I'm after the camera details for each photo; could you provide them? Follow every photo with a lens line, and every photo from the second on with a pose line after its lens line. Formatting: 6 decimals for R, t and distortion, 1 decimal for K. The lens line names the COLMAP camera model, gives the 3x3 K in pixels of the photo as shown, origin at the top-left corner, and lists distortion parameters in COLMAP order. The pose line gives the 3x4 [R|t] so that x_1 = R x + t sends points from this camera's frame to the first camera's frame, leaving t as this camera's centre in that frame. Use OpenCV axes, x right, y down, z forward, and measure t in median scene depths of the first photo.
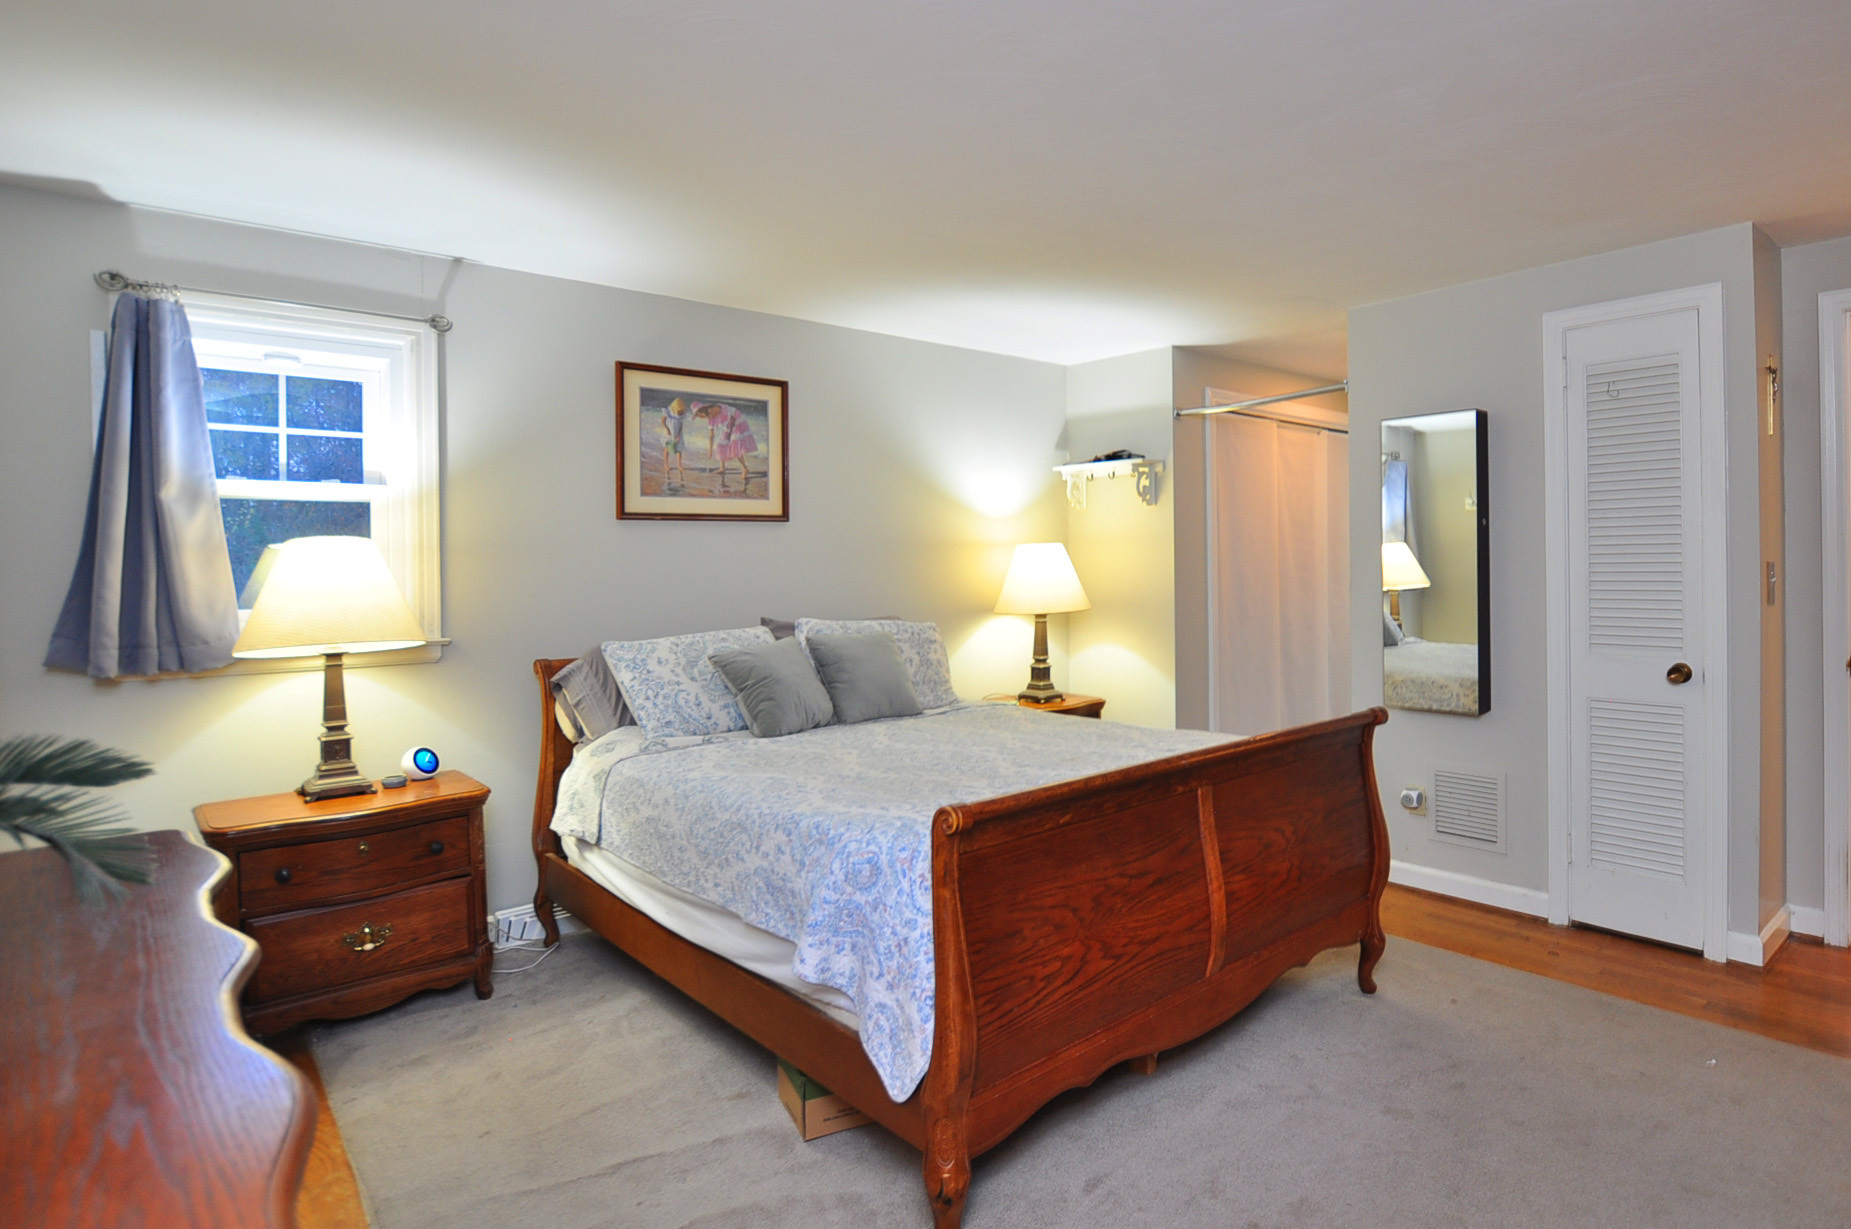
lens RADIAL K [[999.4, 0, 993.2], [0, 999.4, 557.8], [0, 0, 1]] dist [-0.007252, -0.000759]
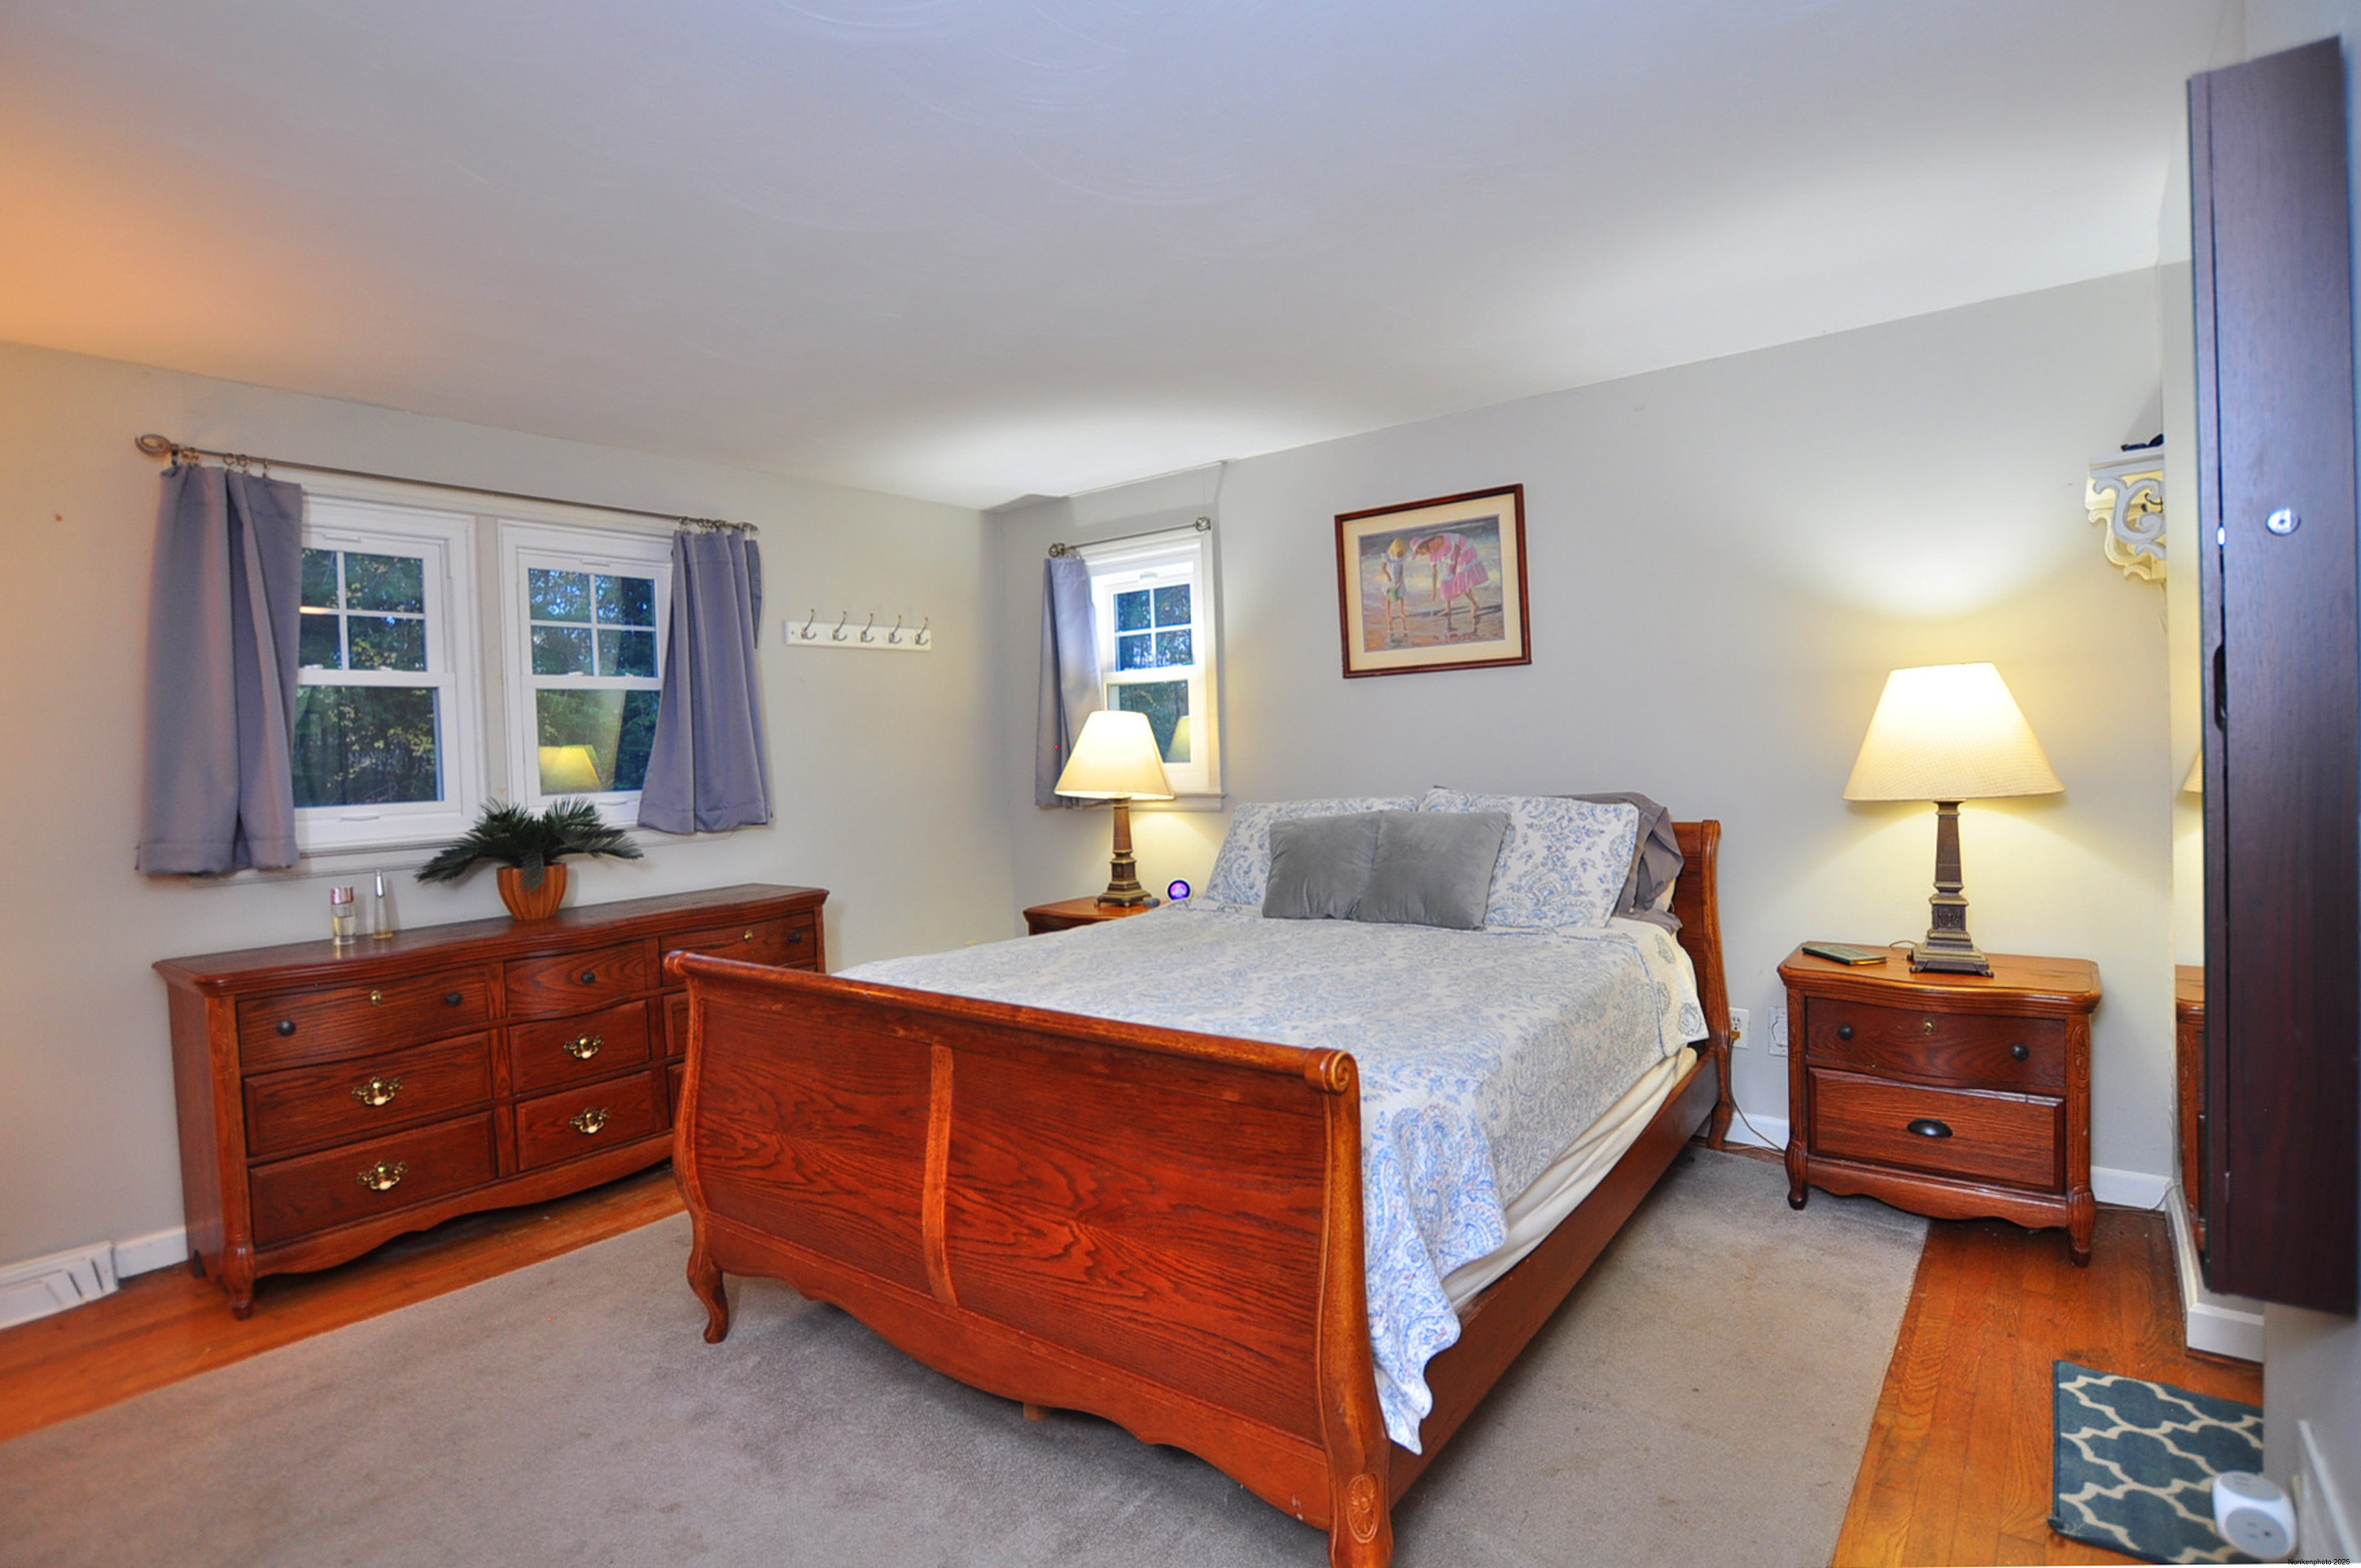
lens RADIAL K [[1117.6, 0, 1222.5], [0, 1117.6, 744.2], [0, 0, 1]] dist [-0.003686, -0.000182]
pose [[0.209018, 0.010703, -0.977853, 0.631562], [0.035757, 0.999188, 0.018580, 0.000758], [0.977258, -0.038848, 0.208465, 0.624197]]
